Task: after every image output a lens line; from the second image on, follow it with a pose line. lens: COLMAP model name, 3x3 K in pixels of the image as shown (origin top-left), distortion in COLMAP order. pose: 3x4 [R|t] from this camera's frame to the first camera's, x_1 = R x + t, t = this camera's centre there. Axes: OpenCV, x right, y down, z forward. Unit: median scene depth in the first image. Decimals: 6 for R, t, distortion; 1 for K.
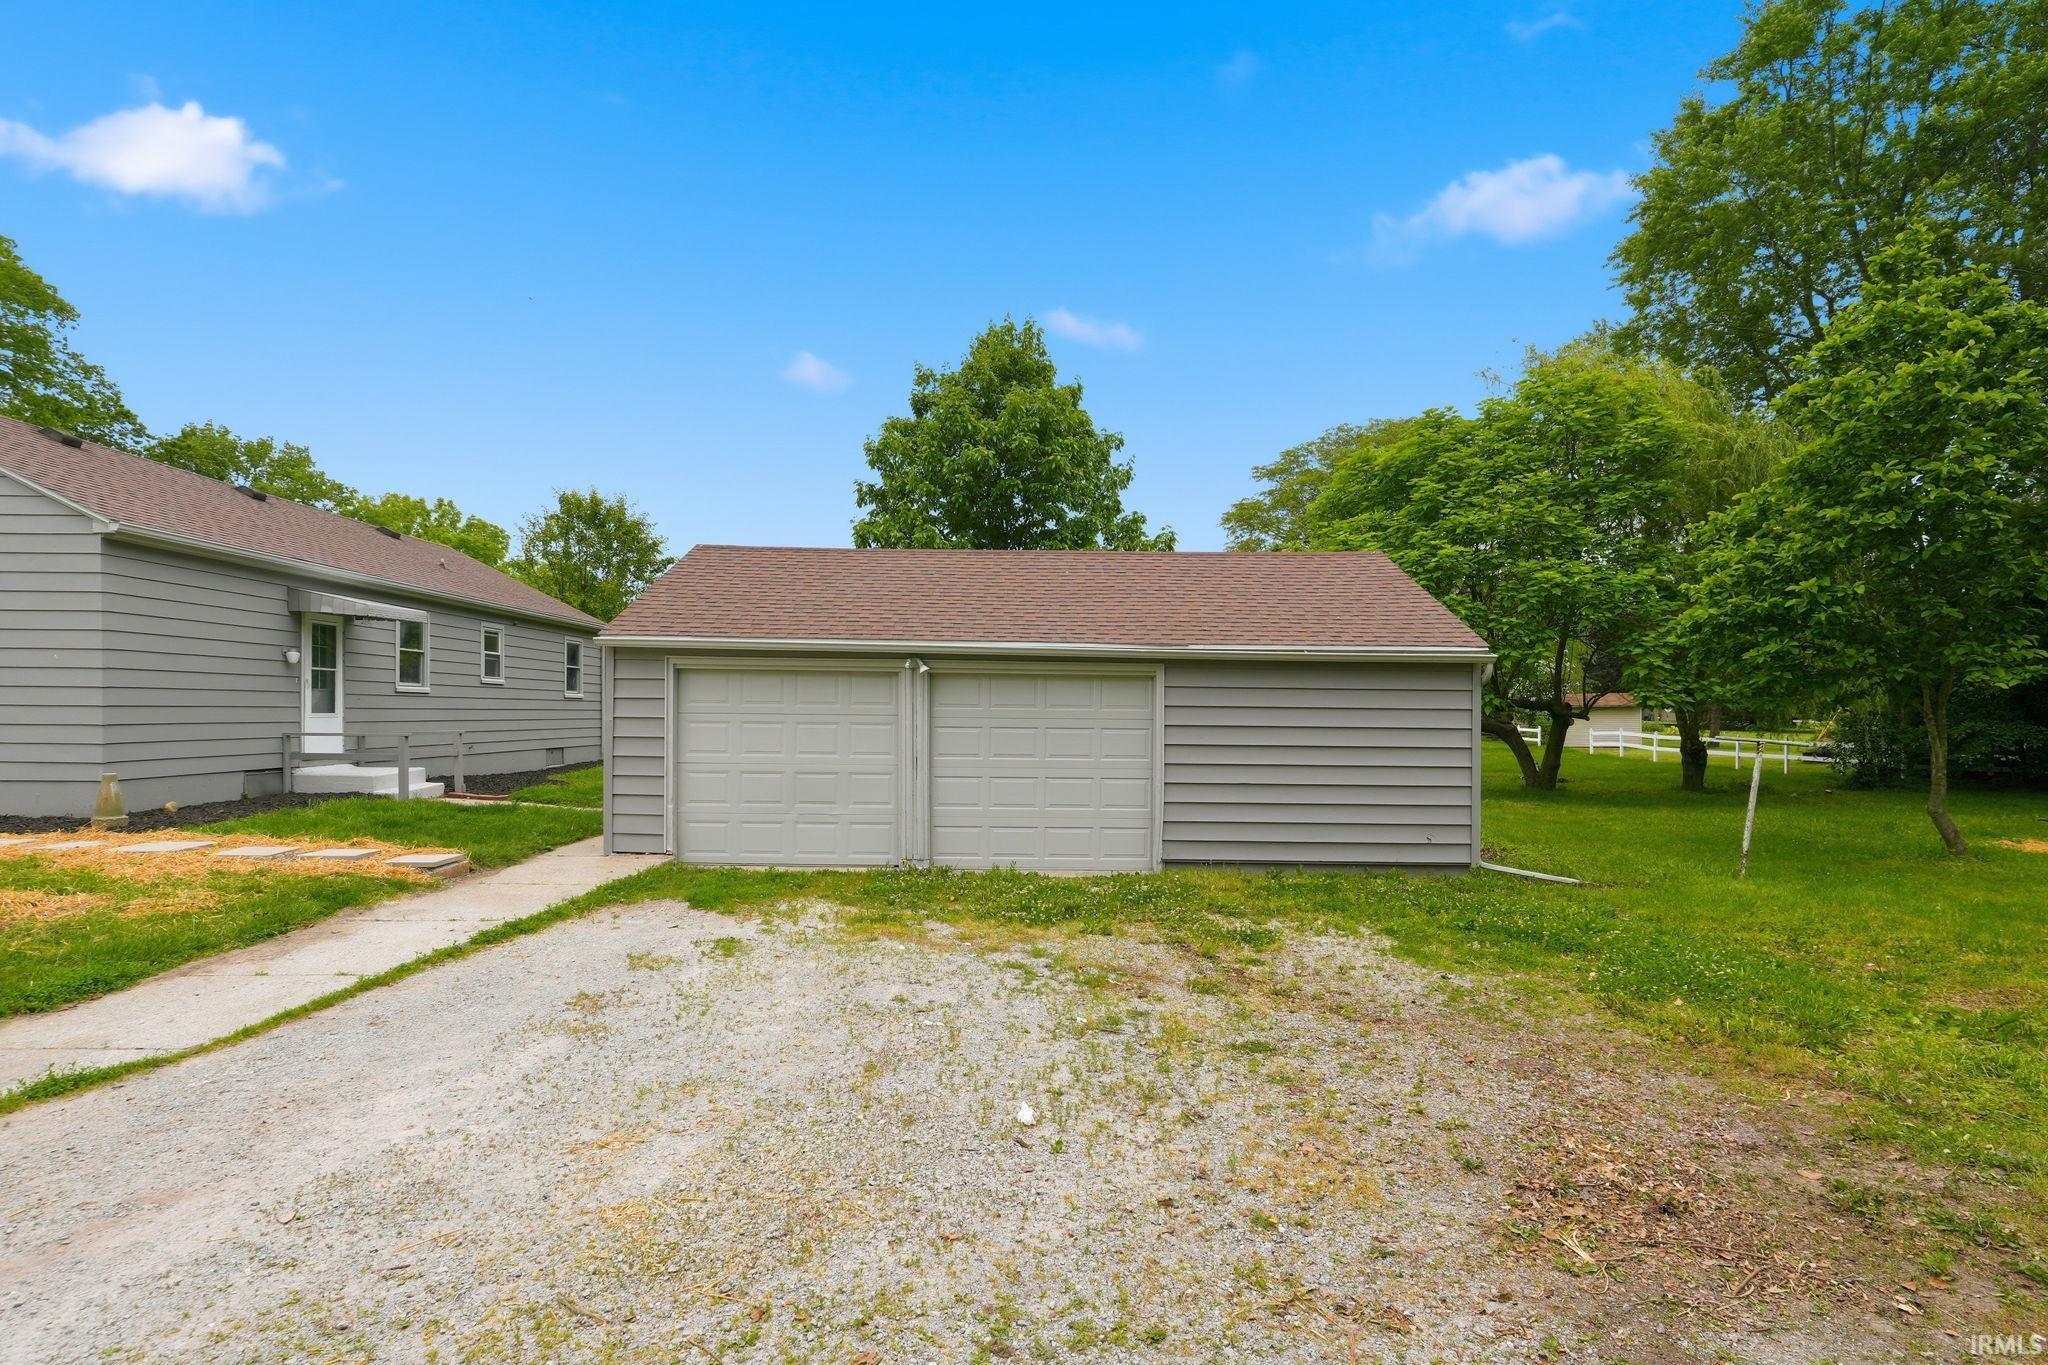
lens RADIAL K [[869.0, 0, 1020.7], [0, 869.0, 661.2], [0, 0, 1]] dist [-0.003181, 0.000108]
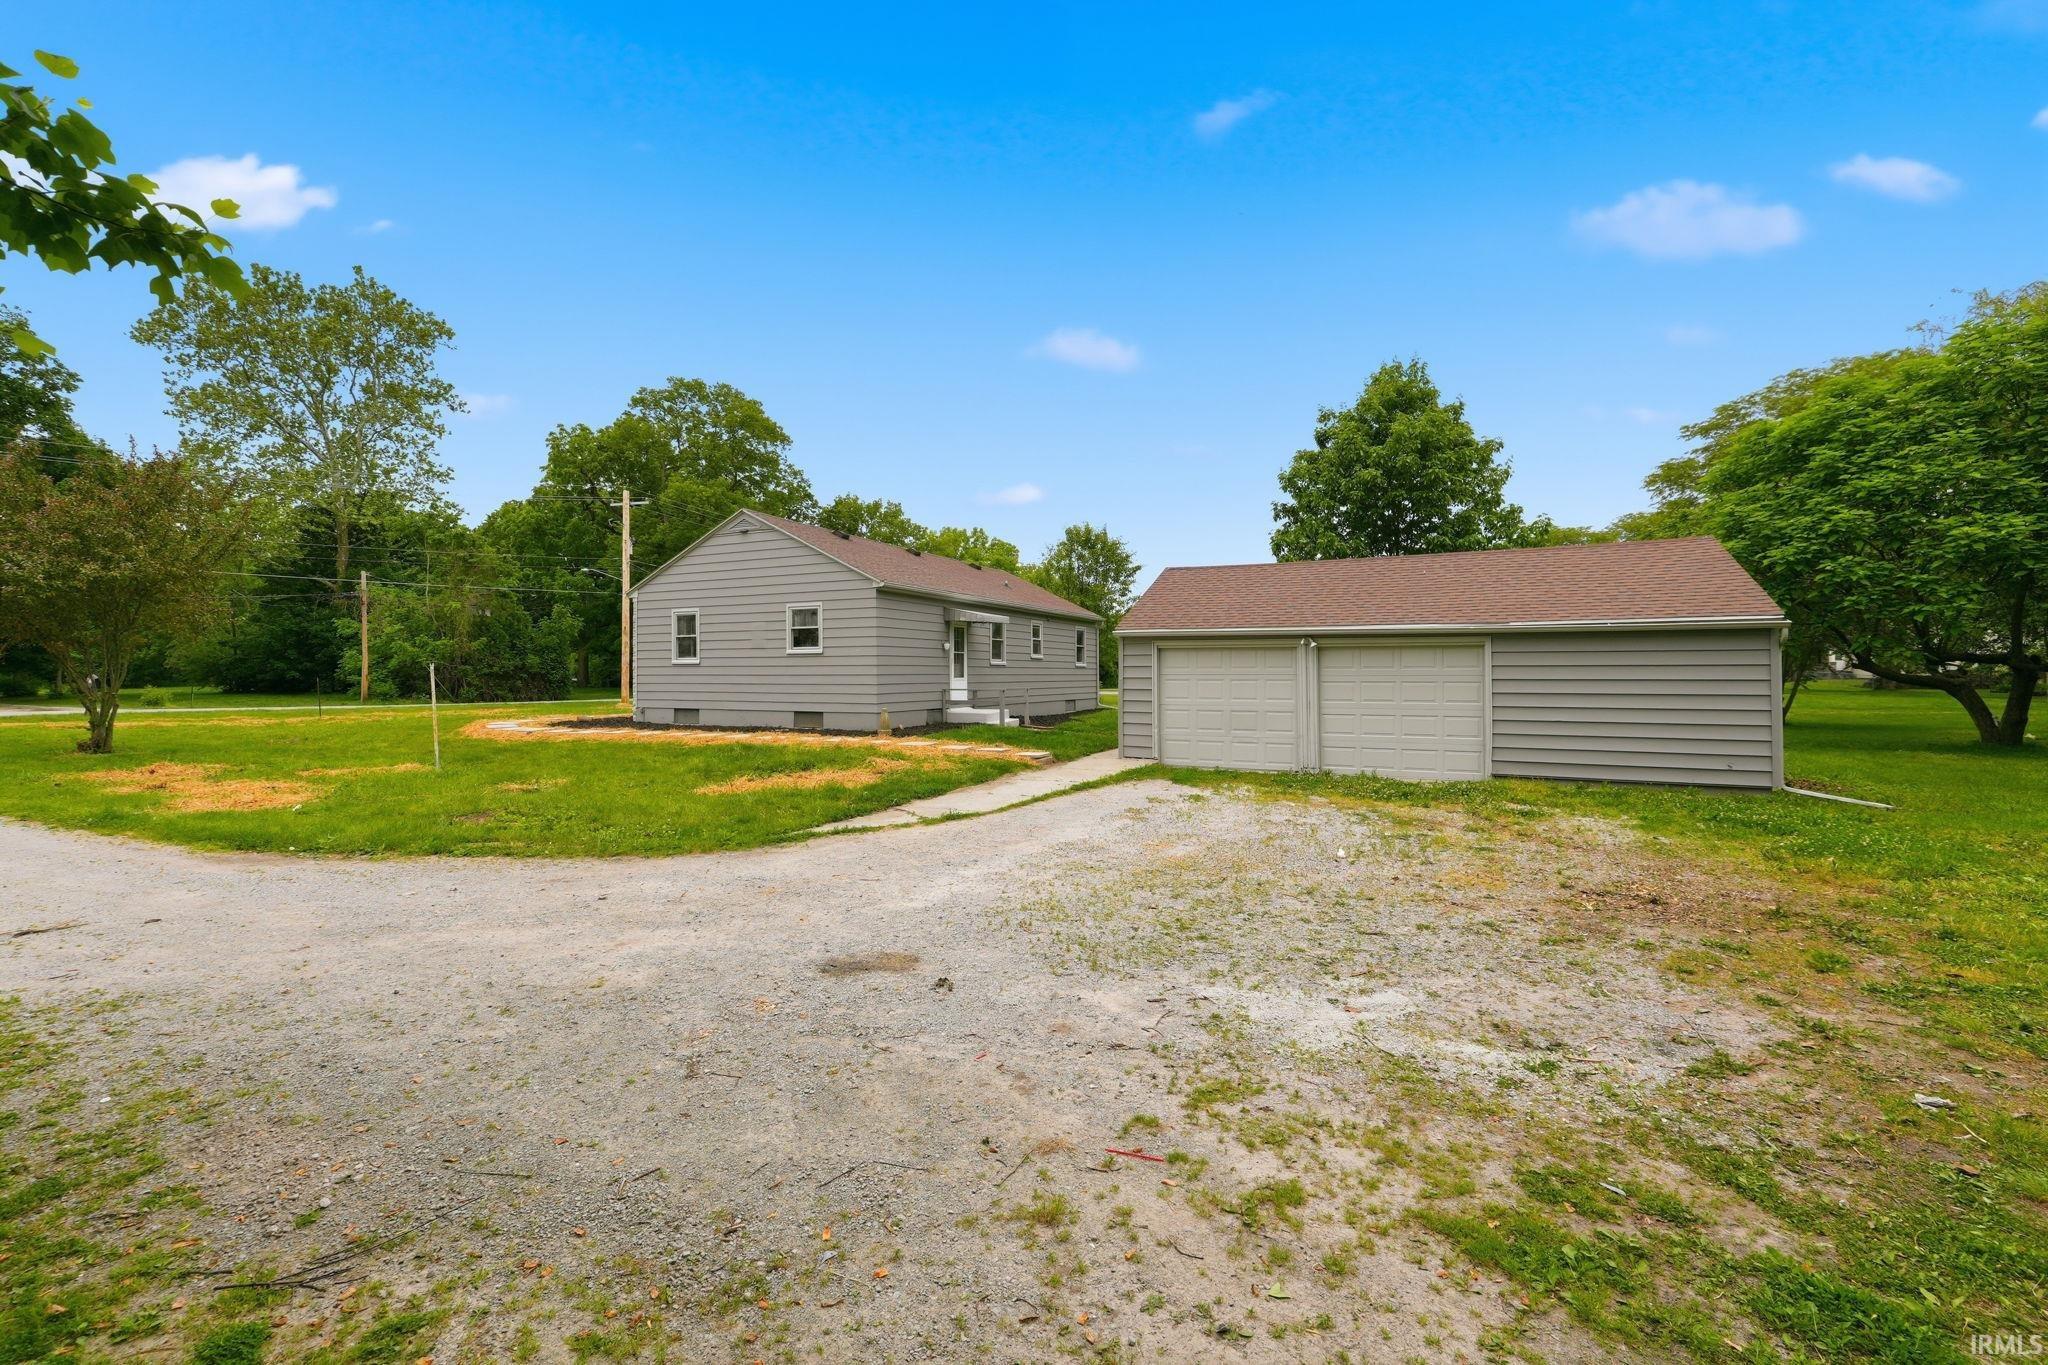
lens RADIAL K [[732.7, 0, 1025.5], [0, 732.7, 711.7], [0, 0, 1]] dist [0.000216, 0.000080]
pose [[0.866584, 0.014309, -0.498825, 0.058740], [0.039489, 0.994488, 0.097129, -0.011640], [0.497466, -0.103868, 0.861243, -0.239401]]
